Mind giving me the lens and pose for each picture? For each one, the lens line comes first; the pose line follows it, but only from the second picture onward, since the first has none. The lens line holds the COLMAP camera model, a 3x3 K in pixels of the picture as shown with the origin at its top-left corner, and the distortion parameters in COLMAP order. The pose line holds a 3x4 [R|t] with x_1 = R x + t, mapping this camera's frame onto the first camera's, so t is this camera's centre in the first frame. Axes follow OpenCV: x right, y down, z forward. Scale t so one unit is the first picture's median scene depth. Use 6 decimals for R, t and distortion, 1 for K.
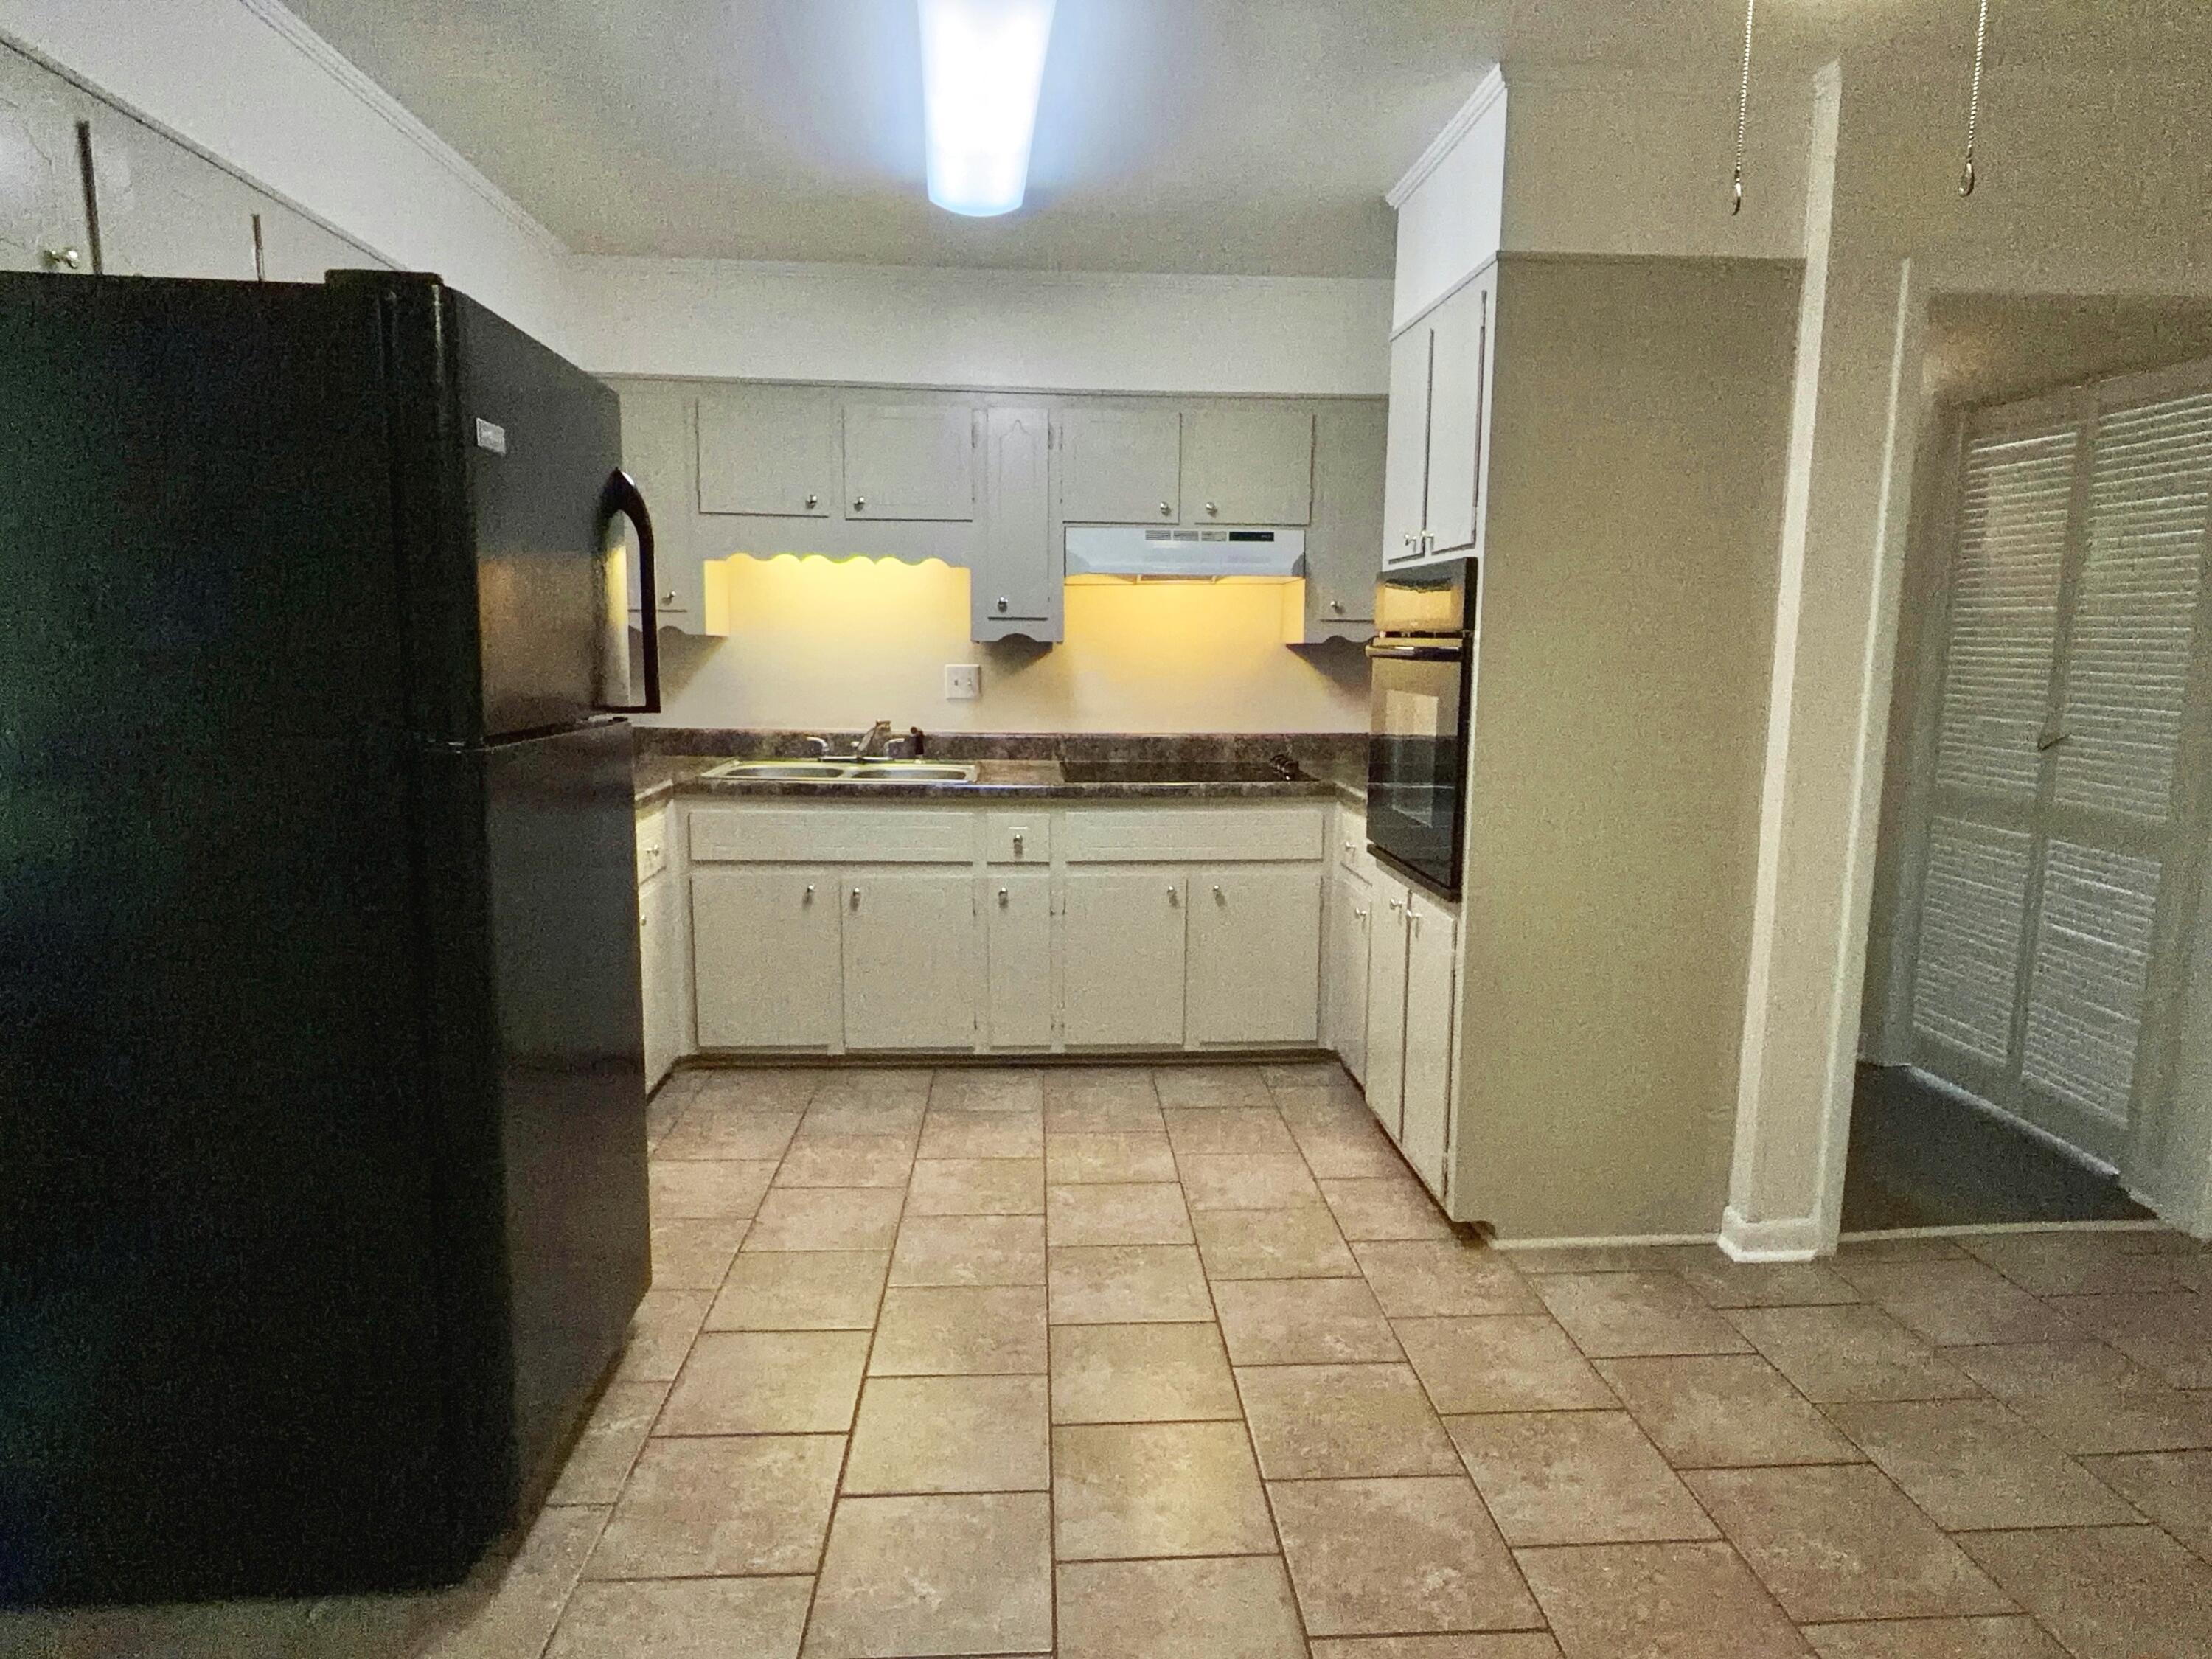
lens RADIAL K [[1302.4, 0, 1108.1], [0, 1302.4, 829.9], [0, 0, 1]] dist [-0.000844, -0.000610]
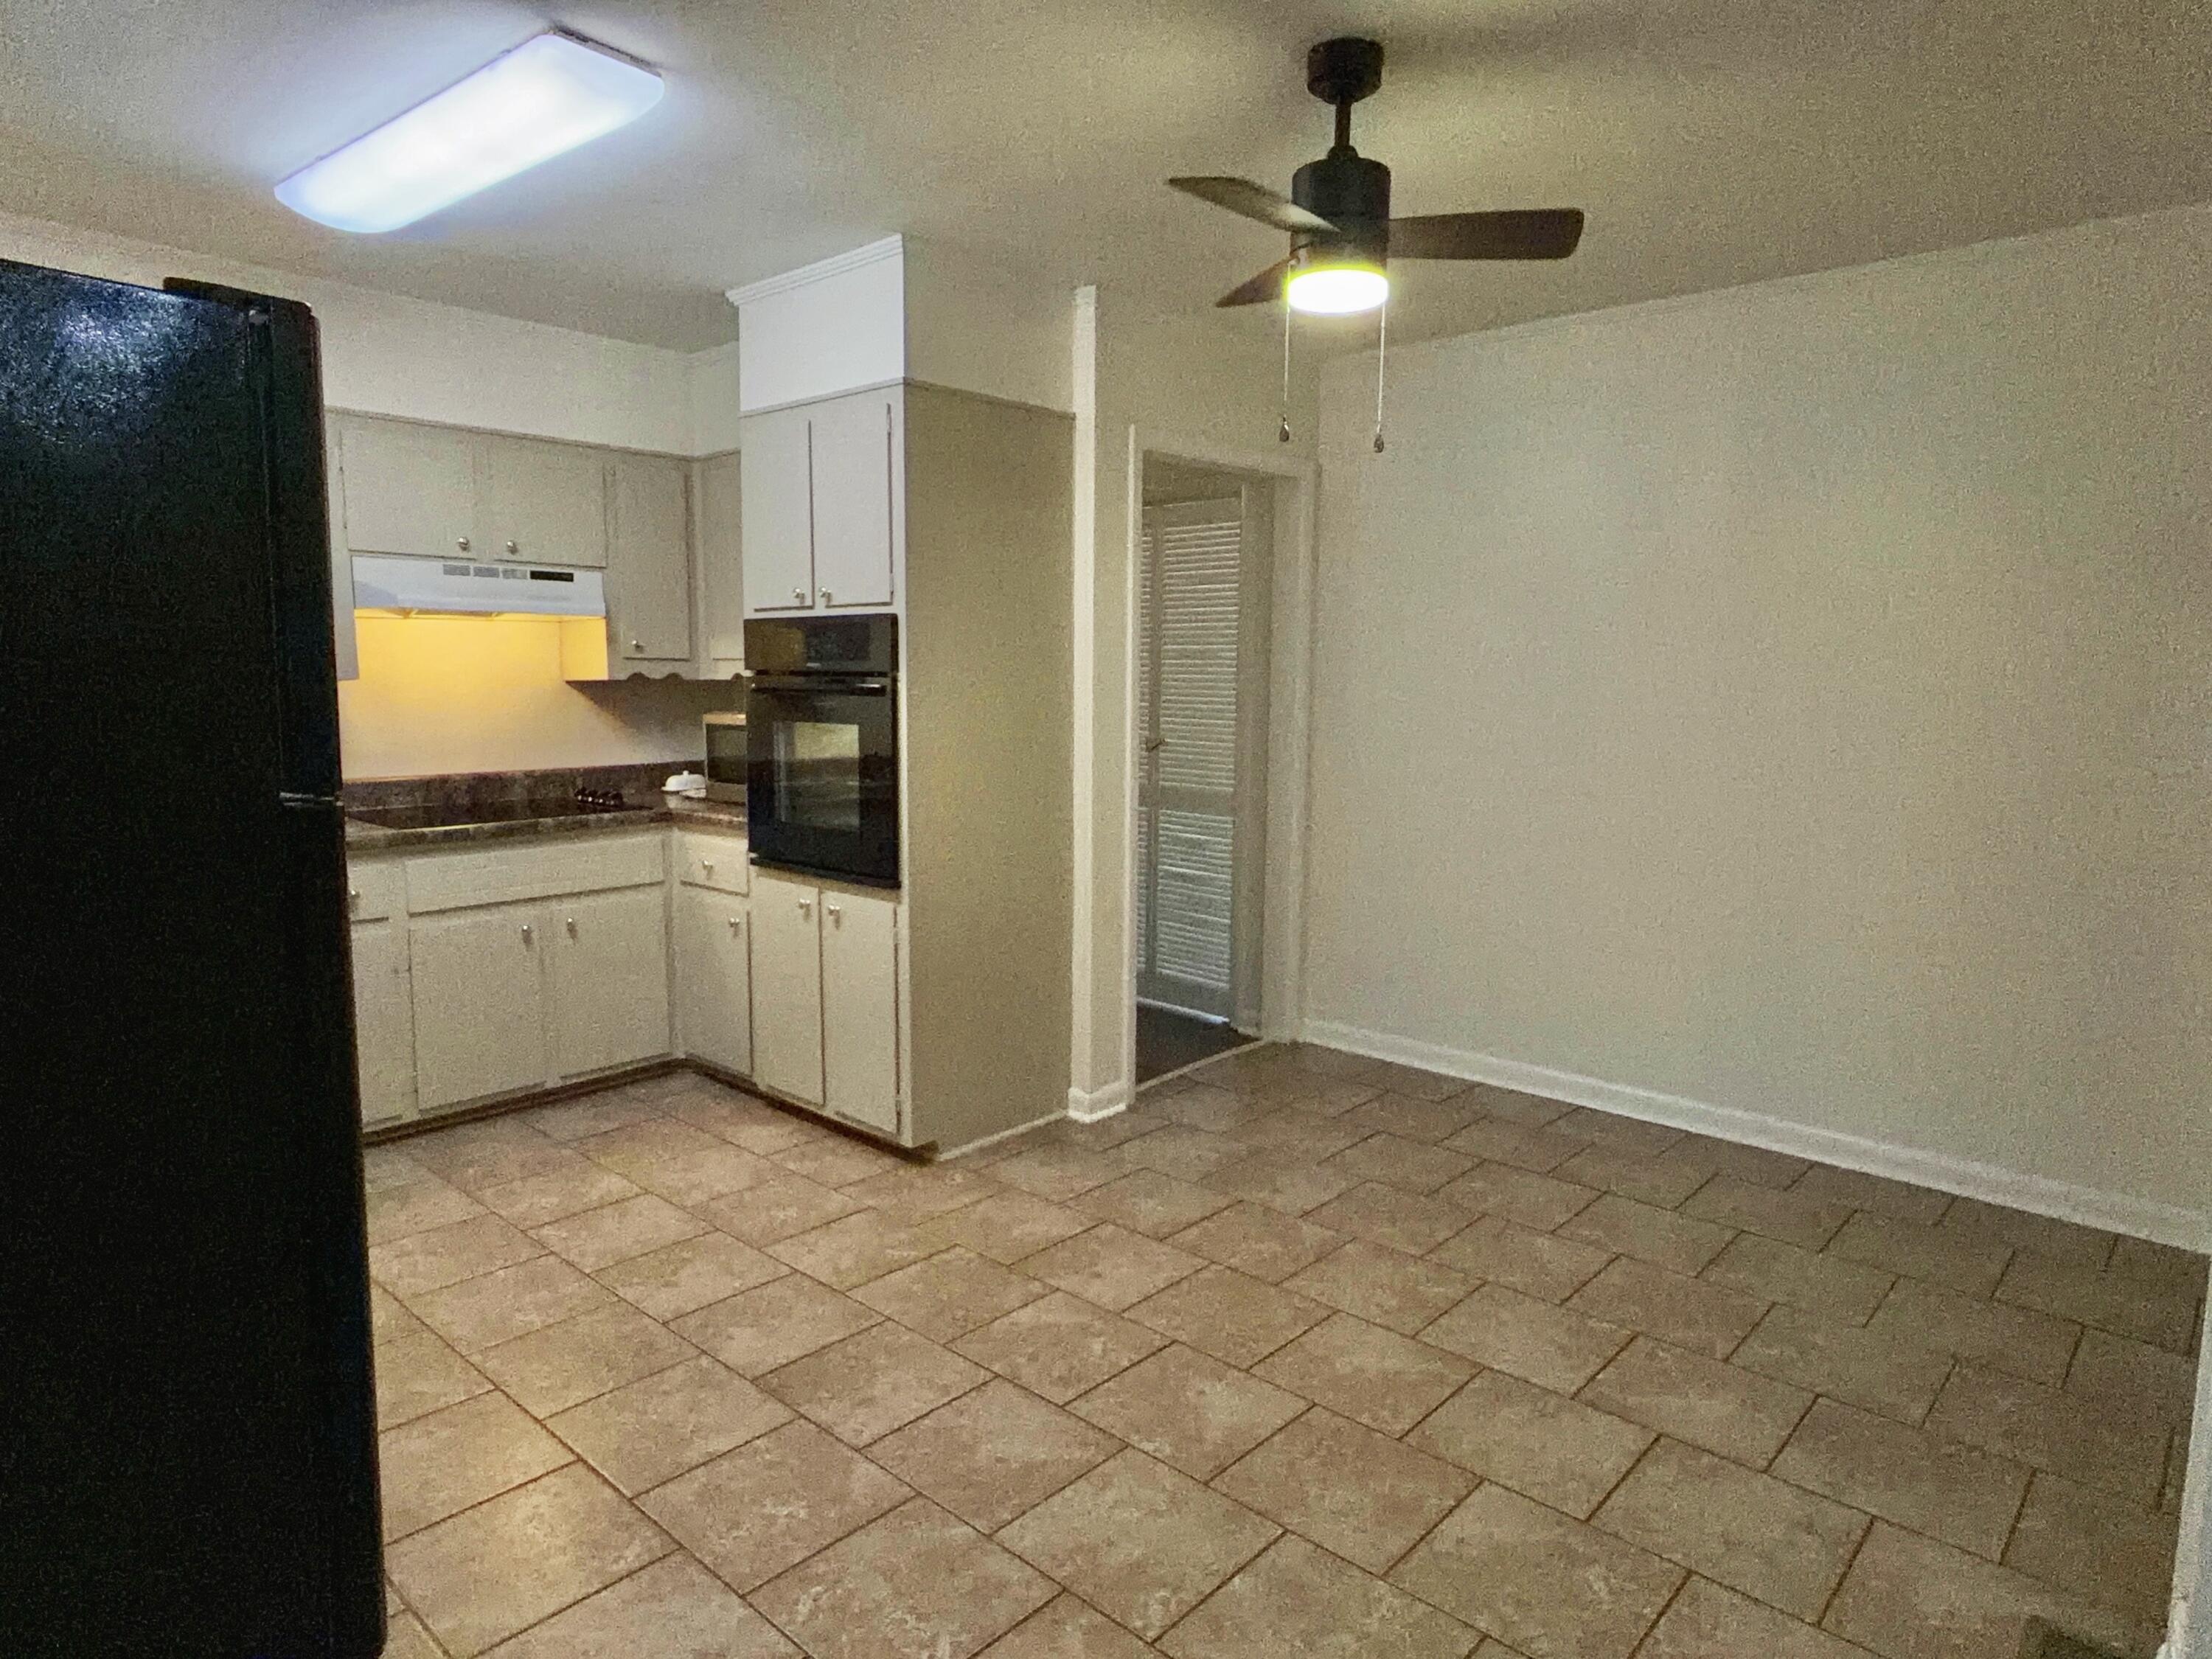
lens RADIAL K [[1302.4, 0, 1108.1], [0, 1302.4, 829.9], [0, 0, 1]] dist [-0.000844, -0.000610]
pose [[0.716947, -0.085006, 0.691926, -0.314477], [0.101054, 0.994727, 0.017498, -0.001362], [-0.689764, 0.057377, 0.721757, -0.026286]]
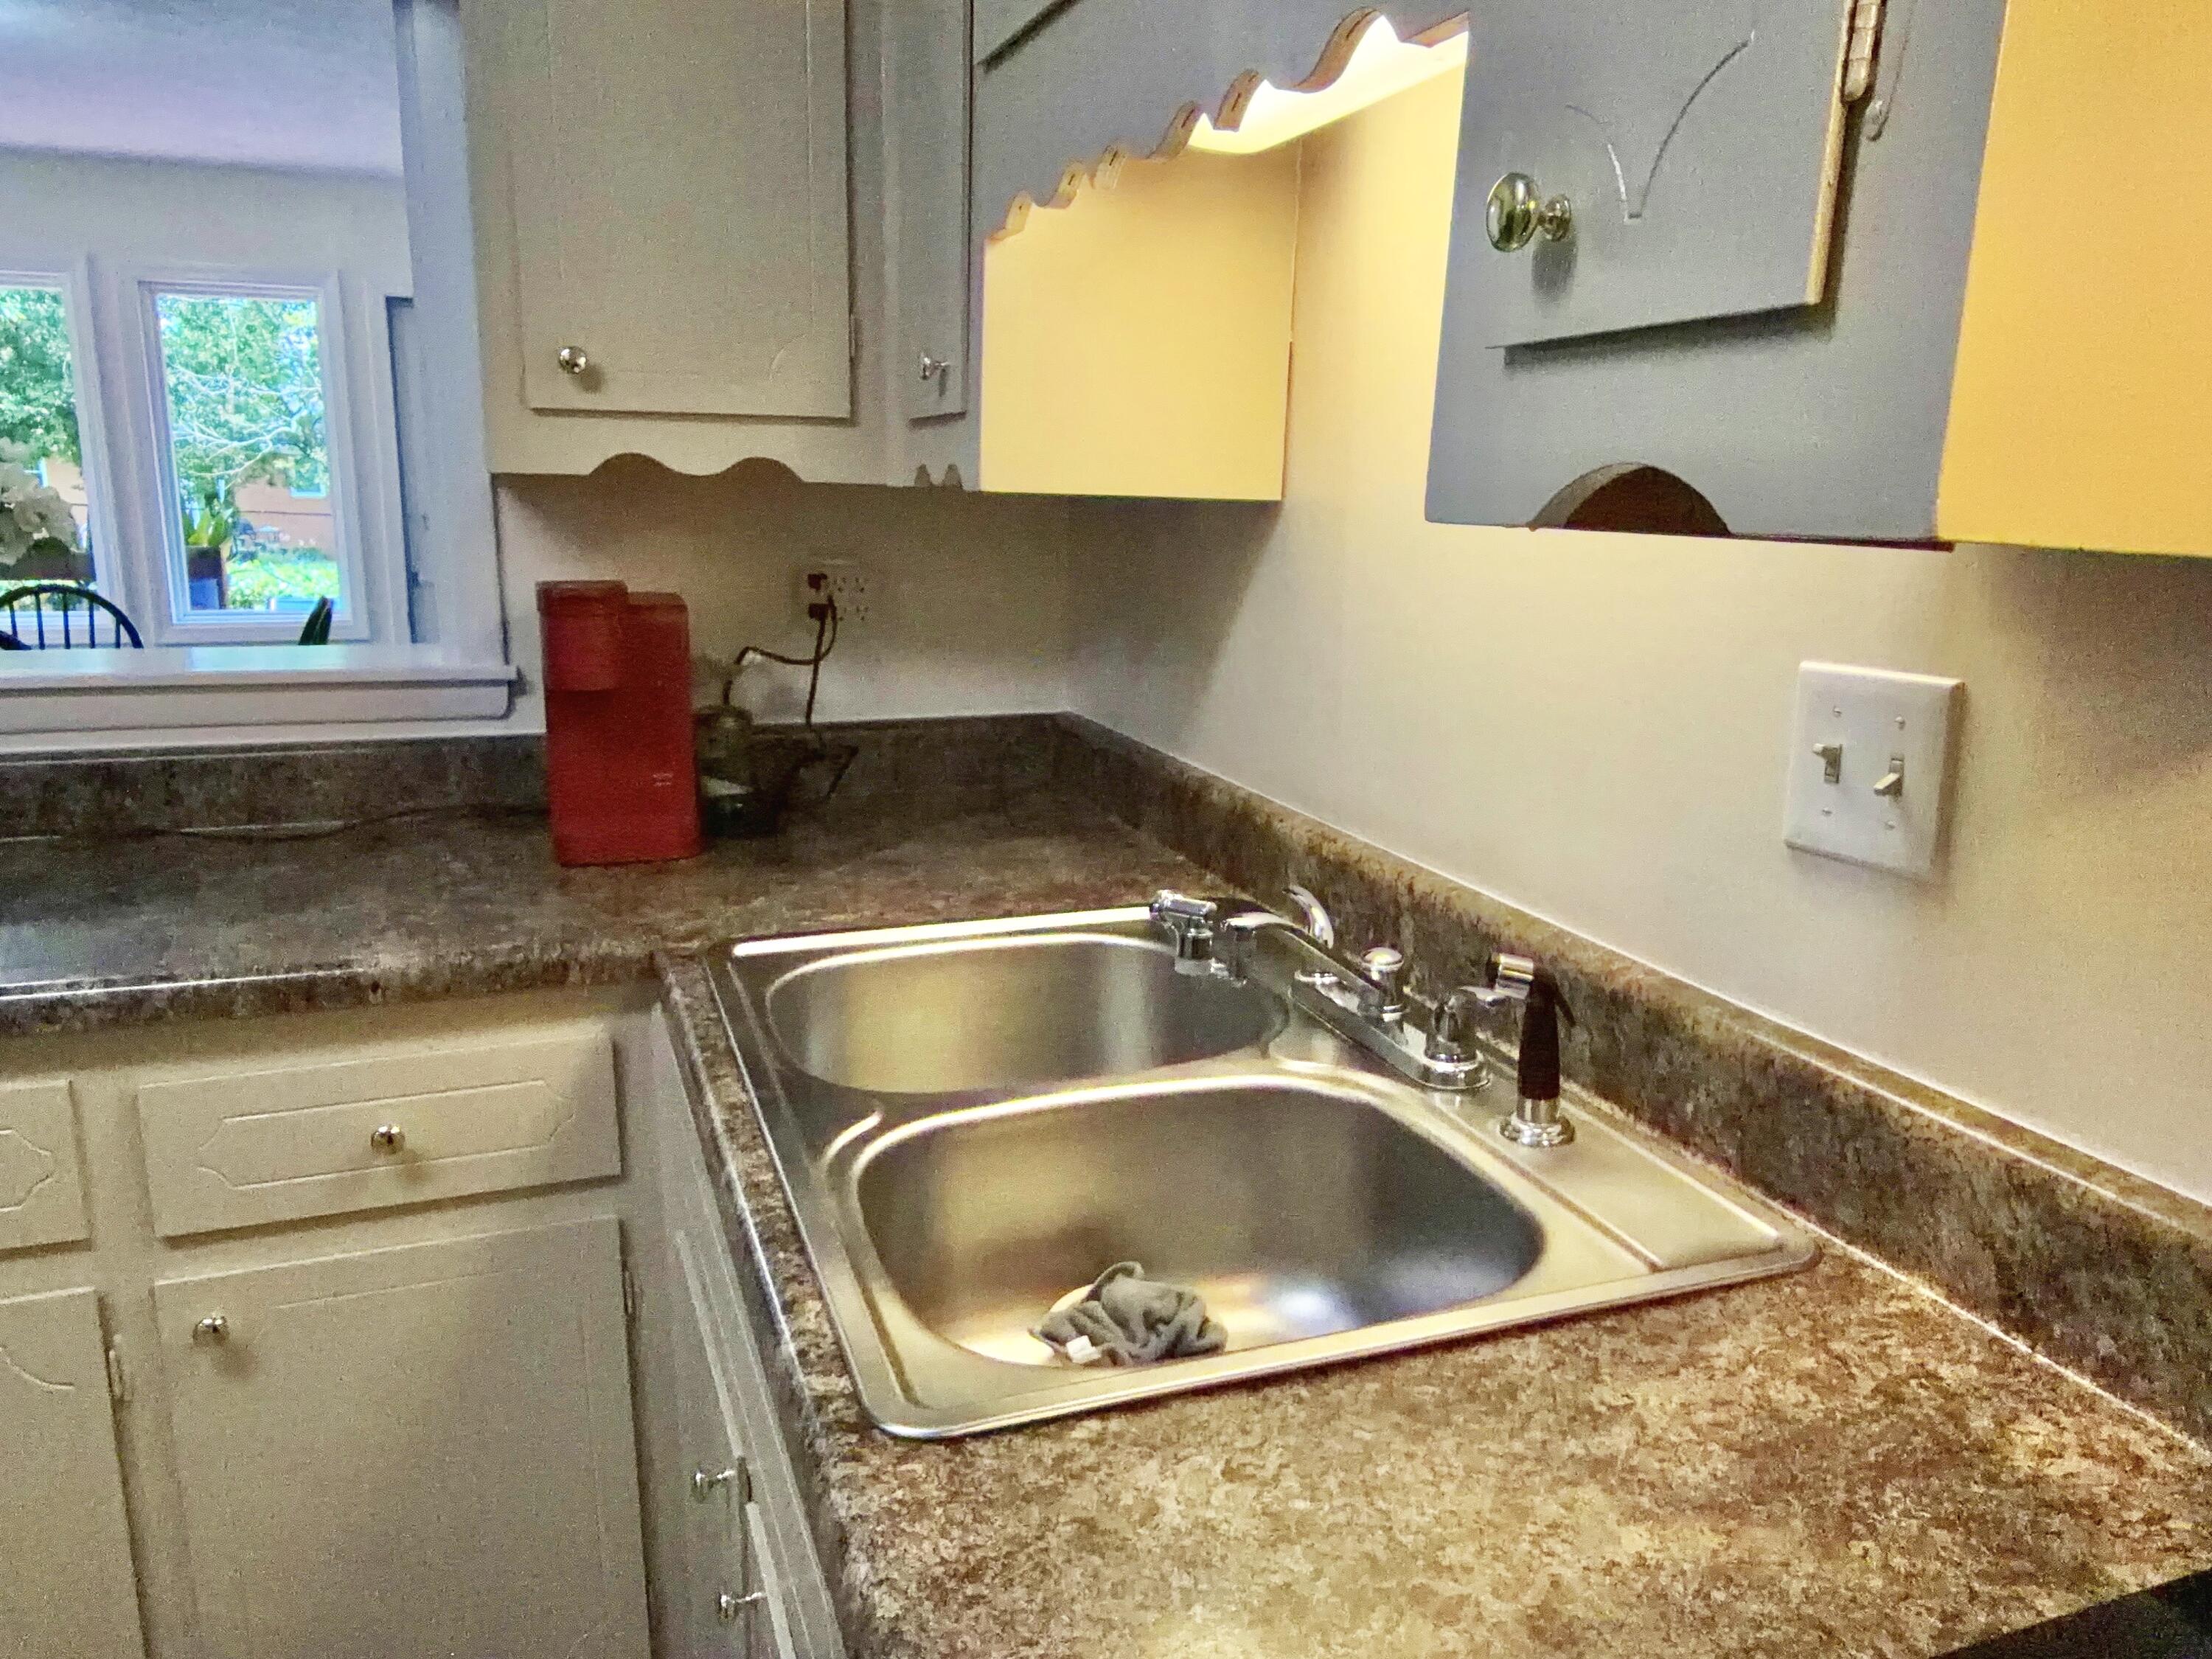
lens RADIAL K [[1568.7, 0, 1106.0], [0, 1568.7, 829.5], [0, 0, 1]] dist [-0.002642, -0.000644]
pose [[0.284364, 0.197909, -0.938067, 0.061839], [-0.147500, 0.975843, 0.161166, -0.140327], [0.947302, 0.092535, 0.306686, 0.951395]]
